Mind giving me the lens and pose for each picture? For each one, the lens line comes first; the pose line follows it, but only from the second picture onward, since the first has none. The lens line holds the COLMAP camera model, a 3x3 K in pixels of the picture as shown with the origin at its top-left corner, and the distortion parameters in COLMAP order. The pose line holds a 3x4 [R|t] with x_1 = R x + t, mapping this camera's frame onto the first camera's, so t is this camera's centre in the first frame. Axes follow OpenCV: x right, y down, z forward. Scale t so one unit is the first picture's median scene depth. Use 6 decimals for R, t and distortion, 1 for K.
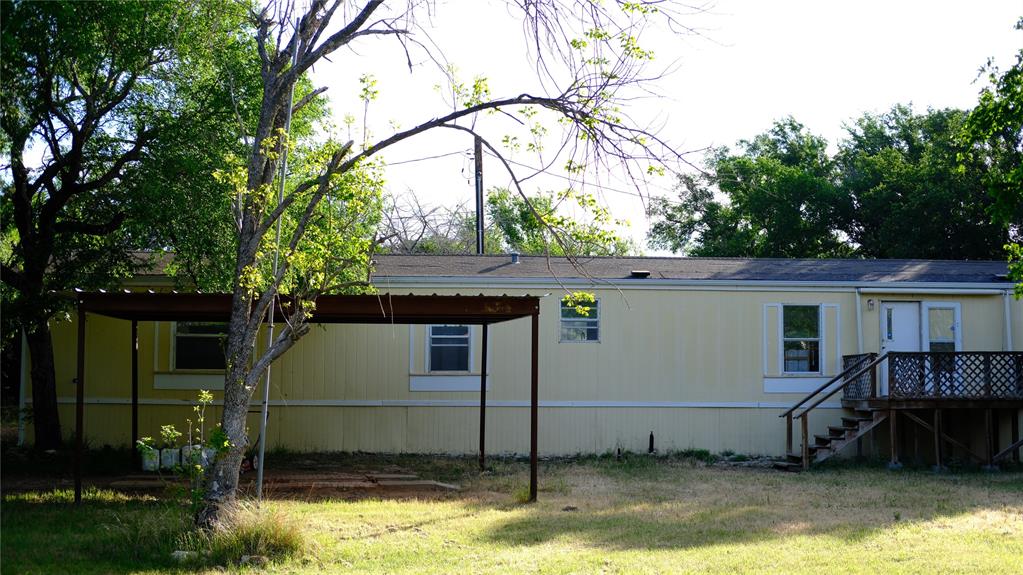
lens RADIAL K [[1538.3, 0, 511.5], [0, 1538.3, 287.5], [0, 0, 1]] dist [-0.048930, 0.218911]
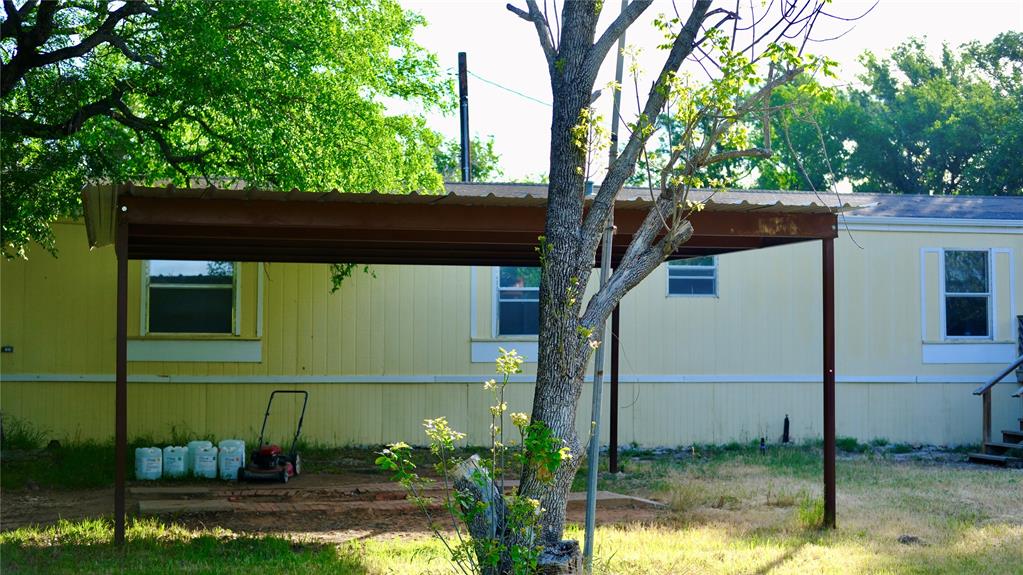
lens RADIAL K [[1545.1, 0, 511.5], [0, 1545.1, 287.5], [0, 0, 1]] dist [-0.046238, 0.200635]
pose [[0.992080, 0.002975, 0.125575, -0.141771], [-0.004748, 0.999893, 0.013822, 0.021247], [-0.125520, -0.014308, 0.991988, 0.264258]]
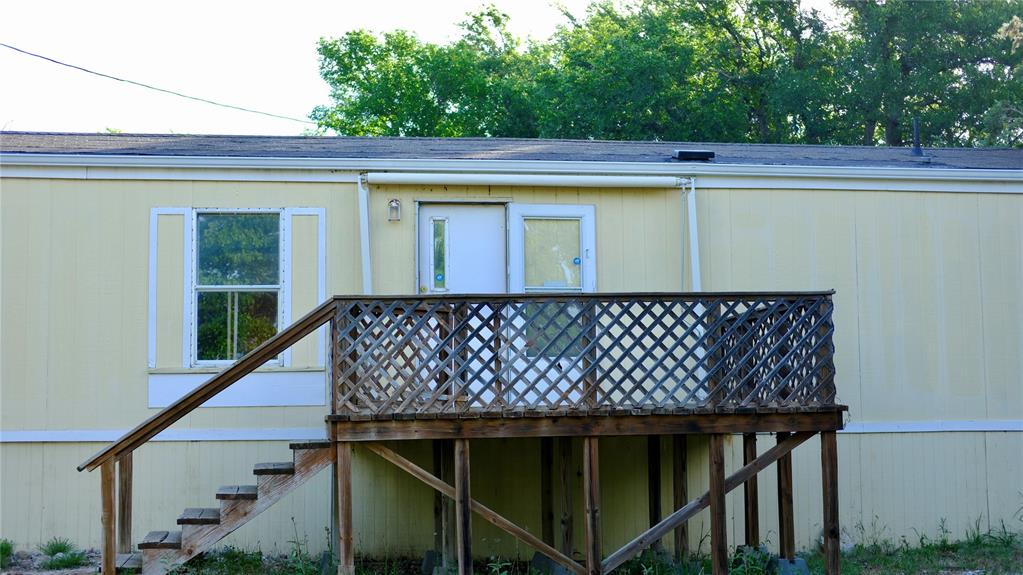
lens RADIAL K [[1557.9, 0, 511.5], [0, 1557.9, 287.5], [0, 0, 1]] dist [-0.119085, 0.410932]
pose [[0.997437, -0.009329, 0.070934, 0.244253], [0.010678, 0.999769, -0.018665, 0.044393], [-0.070743, 0.019374, 0.997306, 0.560671]]
